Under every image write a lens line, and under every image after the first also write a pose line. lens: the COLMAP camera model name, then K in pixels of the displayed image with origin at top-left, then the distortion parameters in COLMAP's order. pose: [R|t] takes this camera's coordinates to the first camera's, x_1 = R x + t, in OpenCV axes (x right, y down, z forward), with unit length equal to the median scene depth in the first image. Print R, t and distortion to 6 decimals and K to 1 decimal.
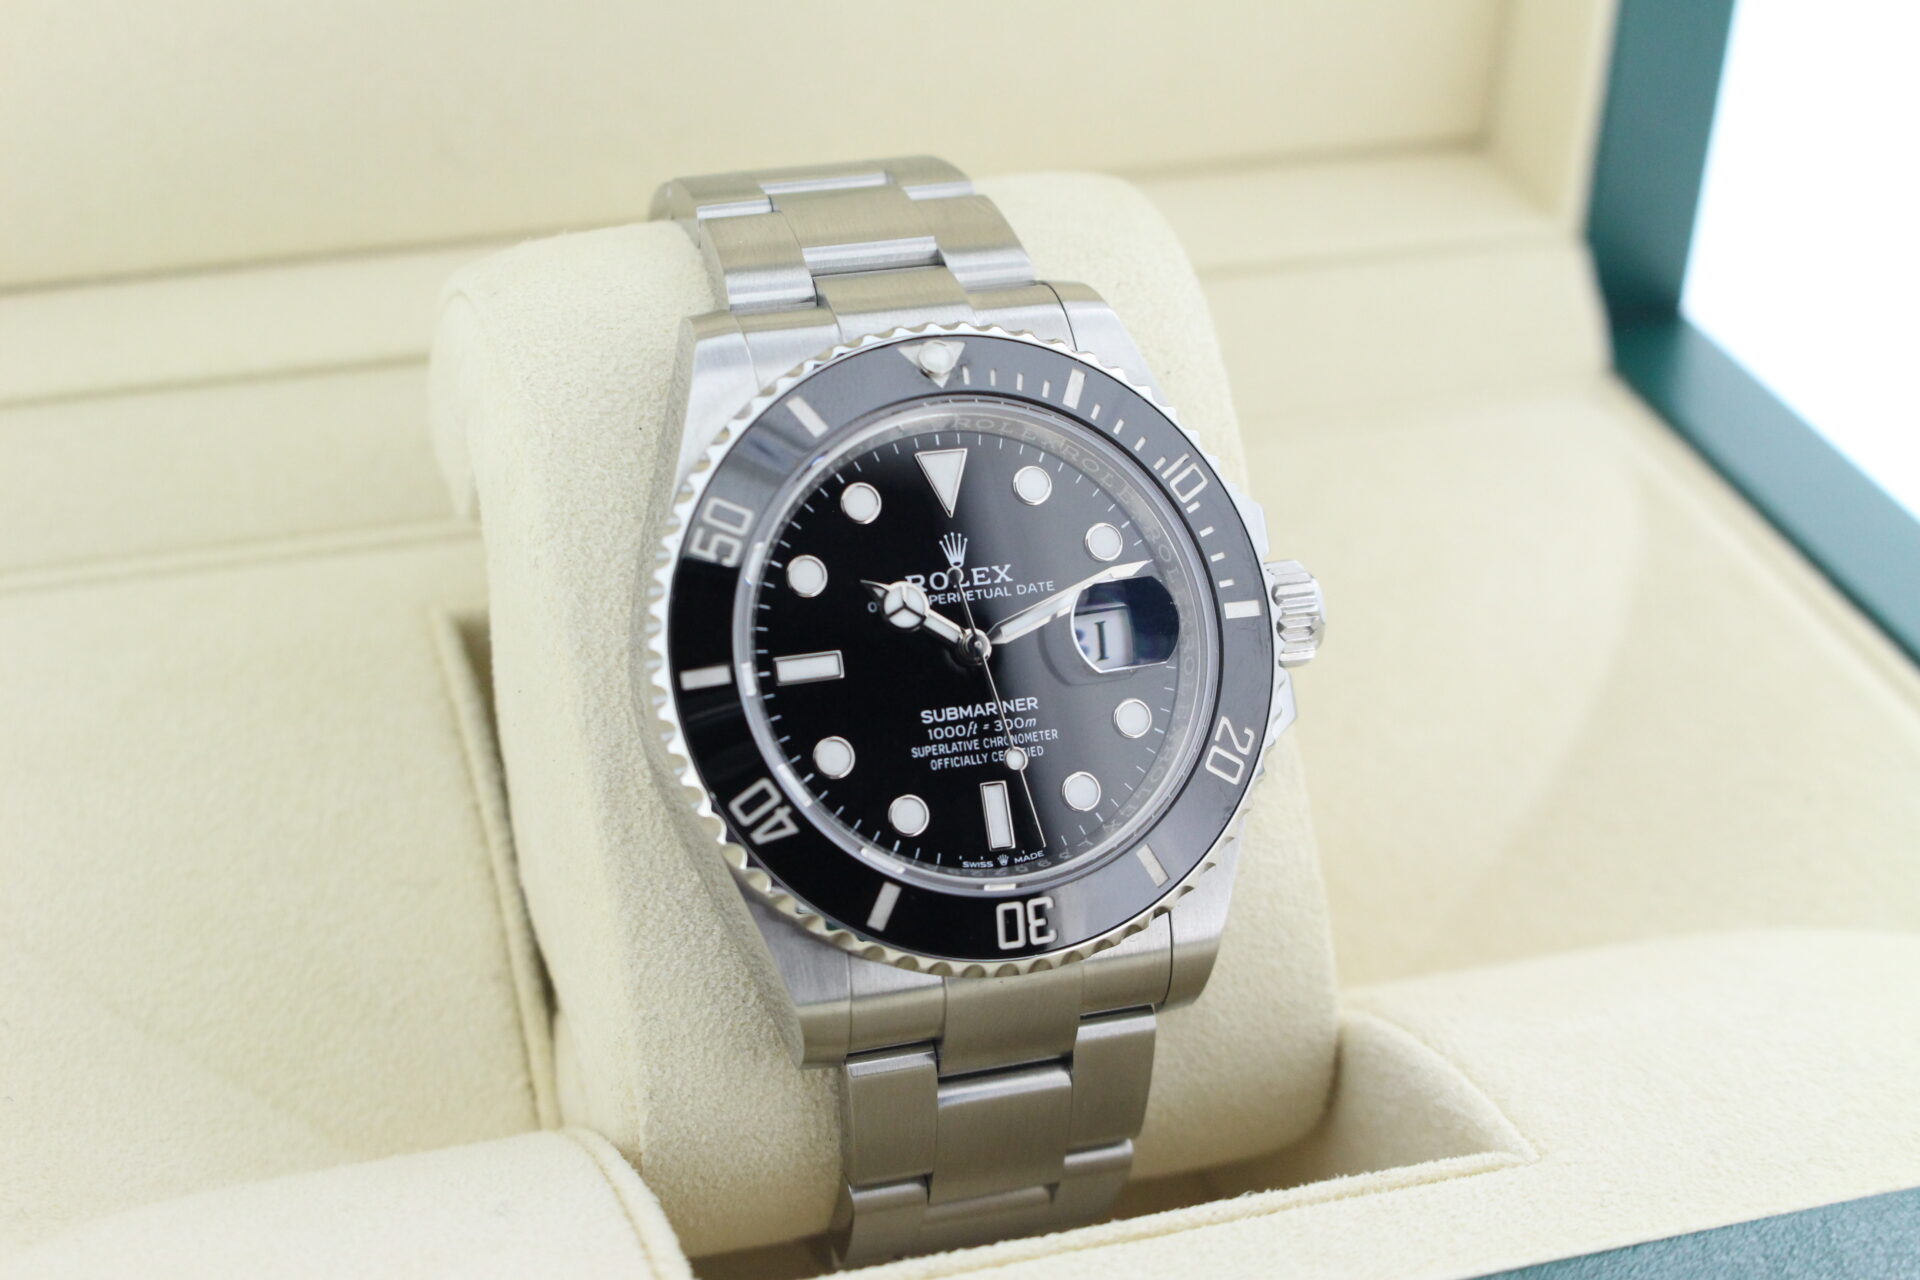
lens RADIAL K [[3422.7, 0, 976.0], [0, 3422.7, 654.4], [0, 0, 1]] dist [-0.020439, 0.000000]
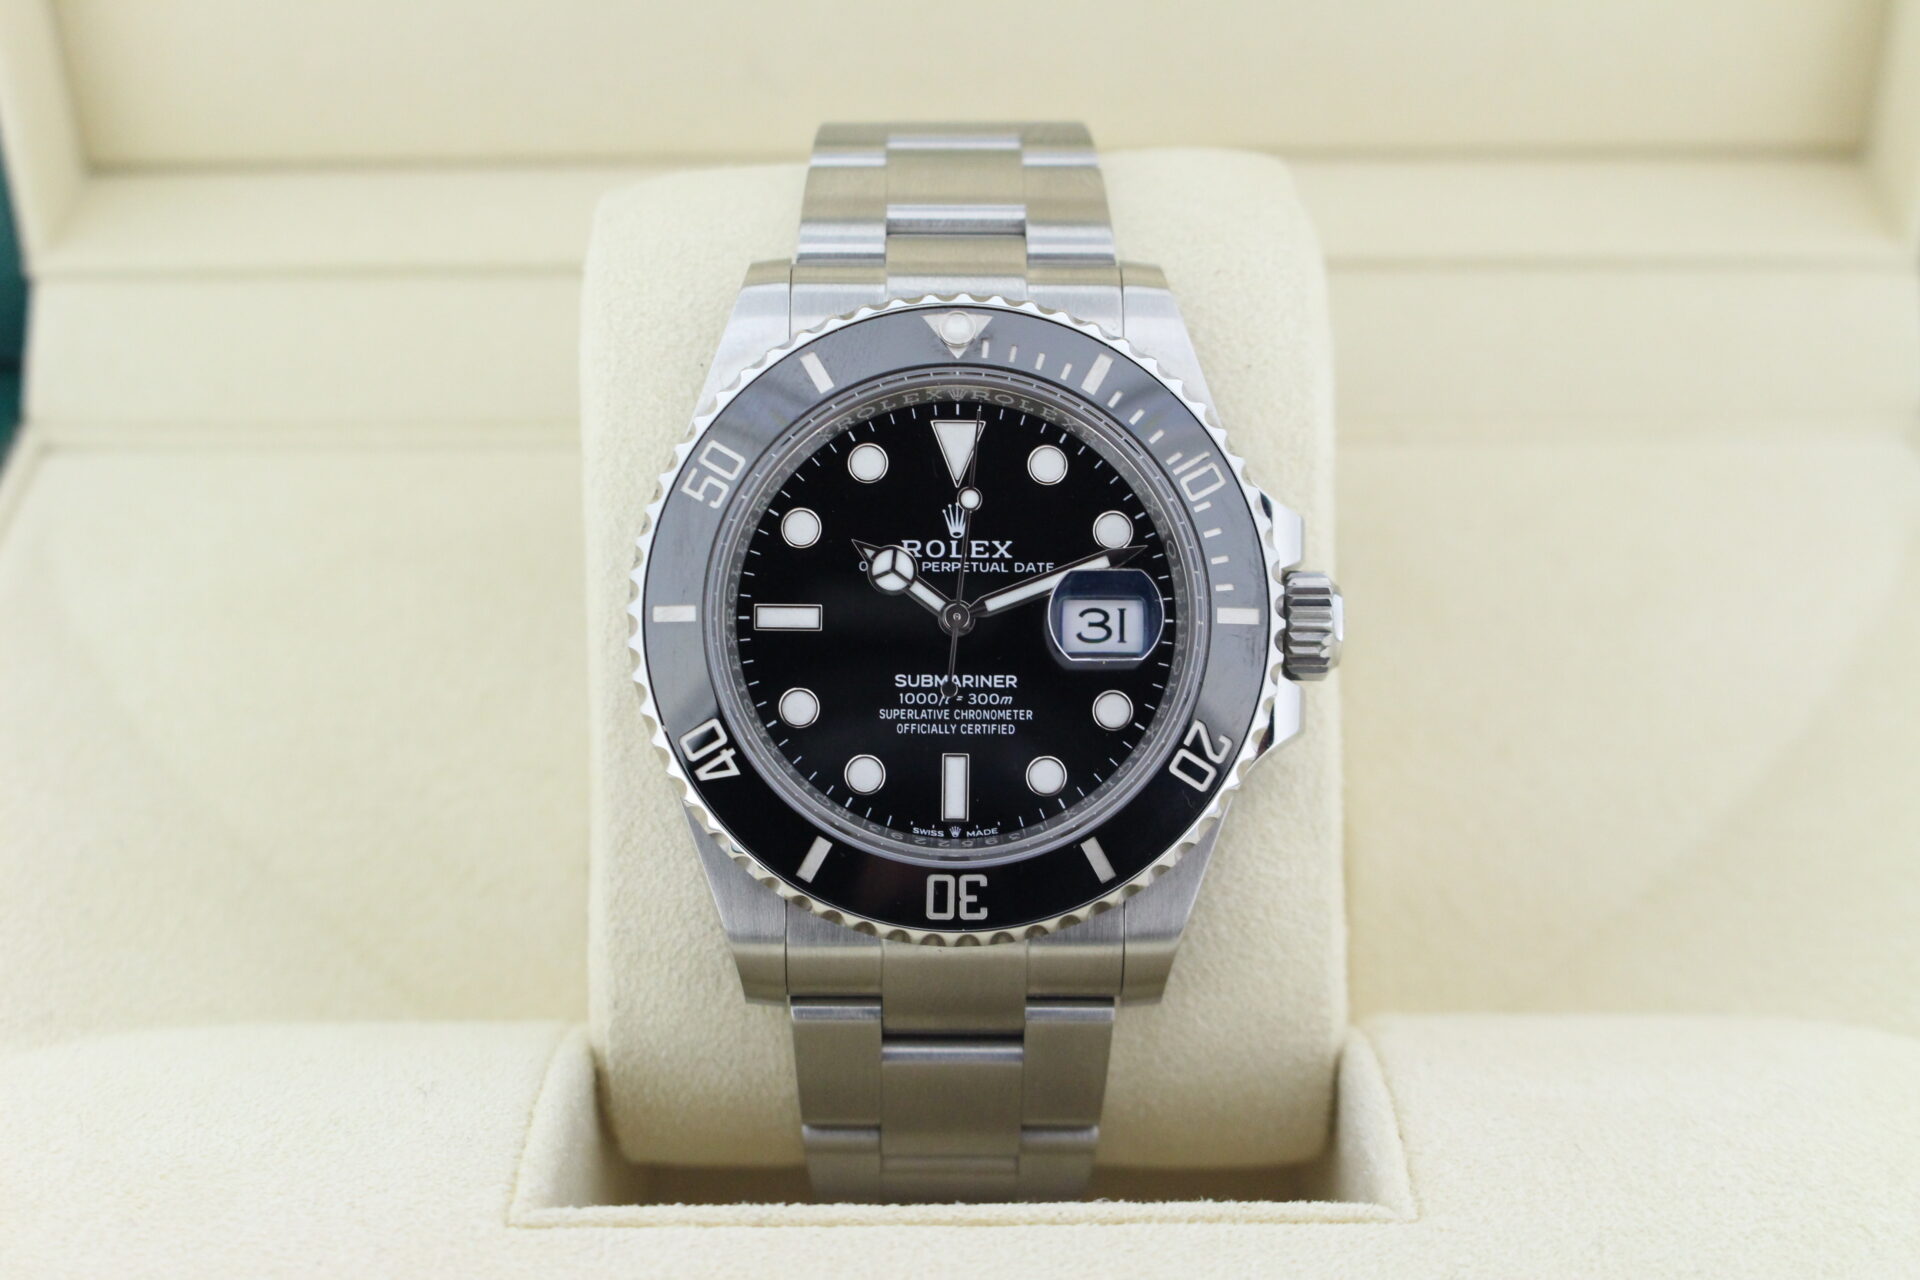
lens RADIAL K [[3422.7, 0, 970.2], [0, 3422.7, 652.3], [0, 0, 1]] dist [-0.020439, 0.000000]
pose [[0.949249, 0.134775, -0.284187, 0.289484], [-0.125347, 0.990791, 0.051193, -0.044105], [0.288469, -0.012973, 0.957401, 0.036496]]
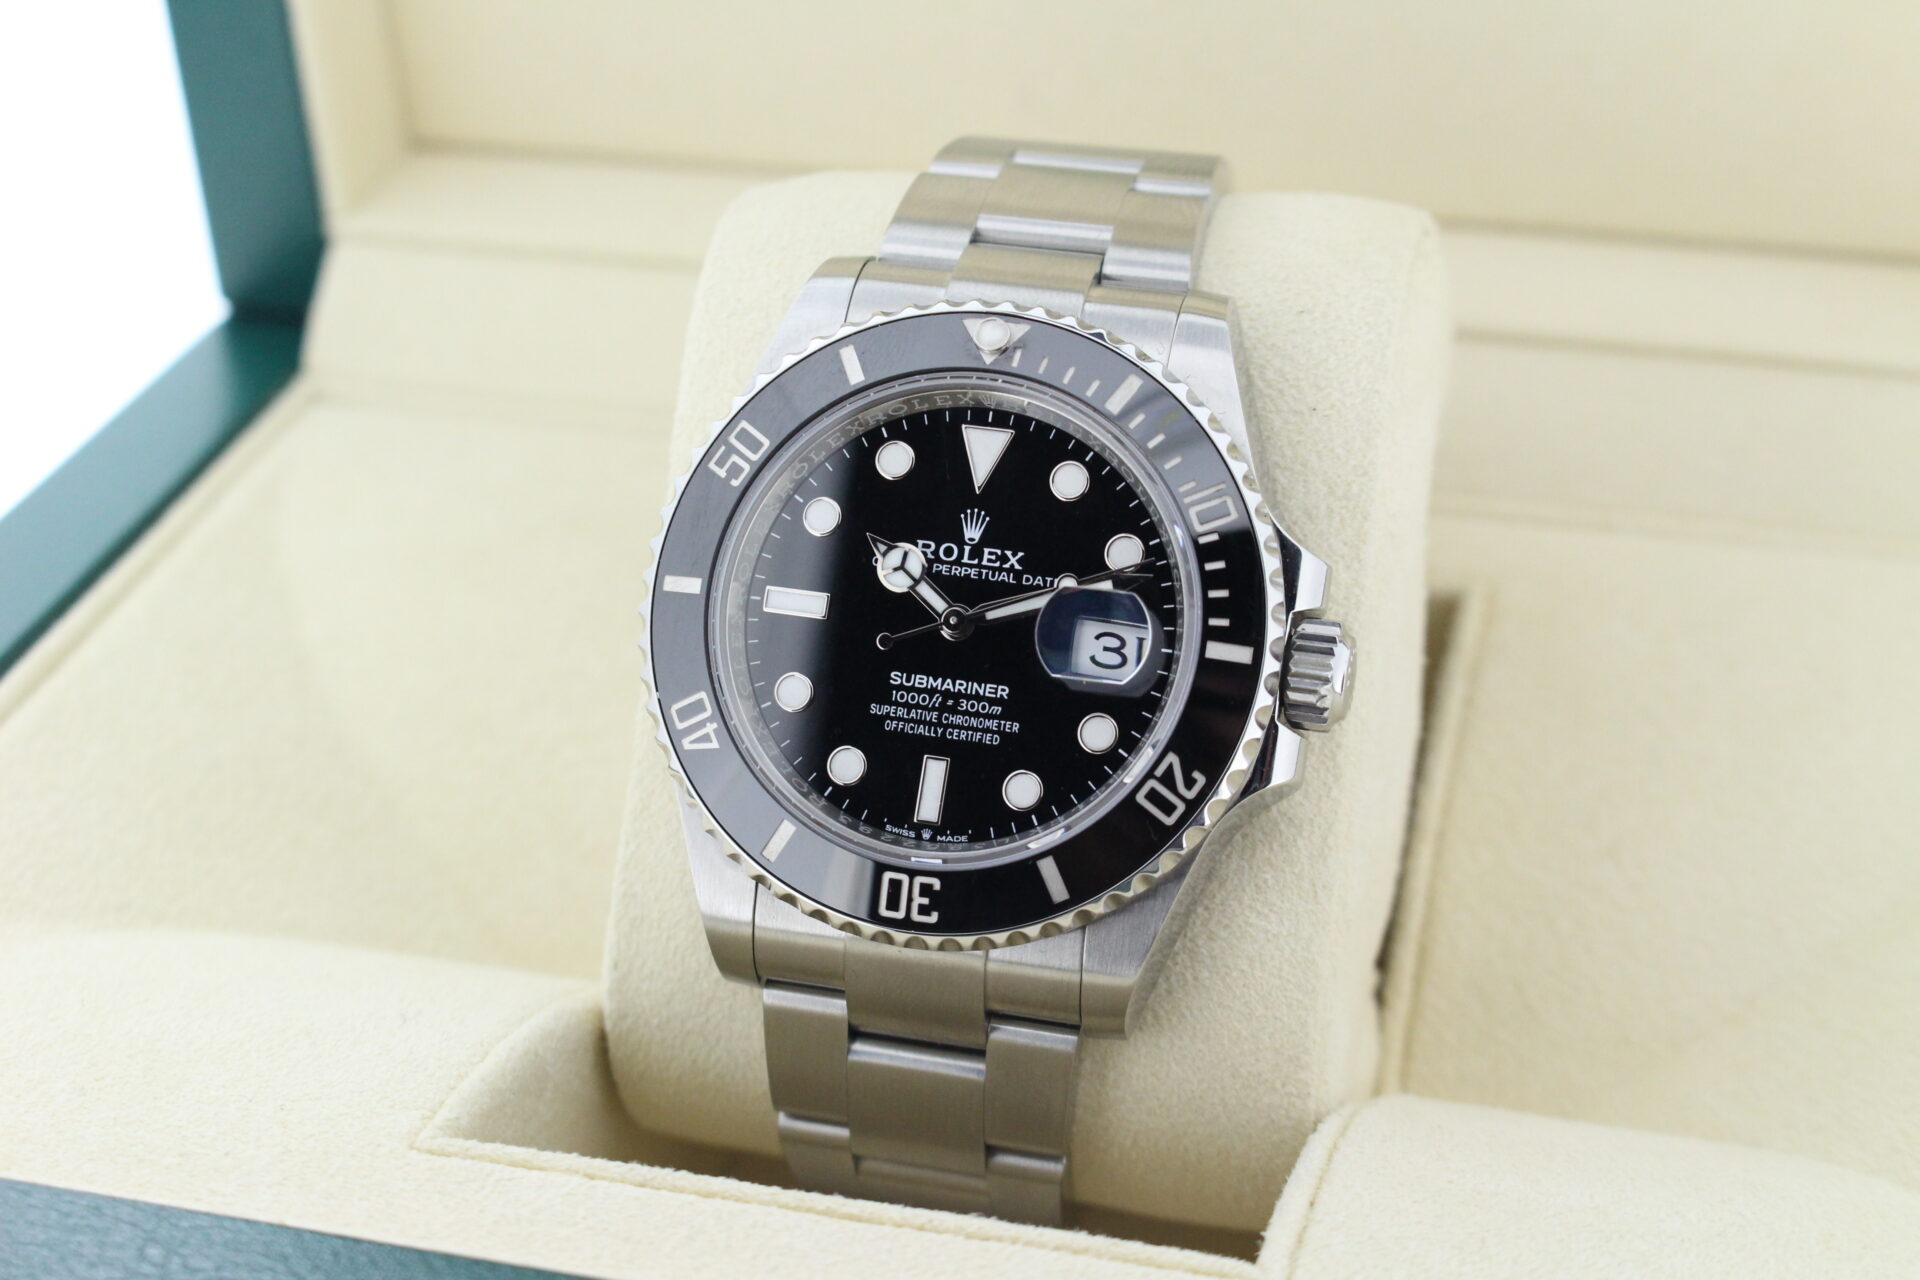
lens RADIAL K [[3422.7, 0, 954.7], [0, 3422.7, 652.4], [0, 0, 1]] dist [-0.020439, 0.000000]
pose [[0.832746, 0.231971, -0.502716, 0.504315], [-0.233706, 0.970414, 0.060652, -0.054240], [0.501912, 0.066980, 0.862321, 0.132739]]
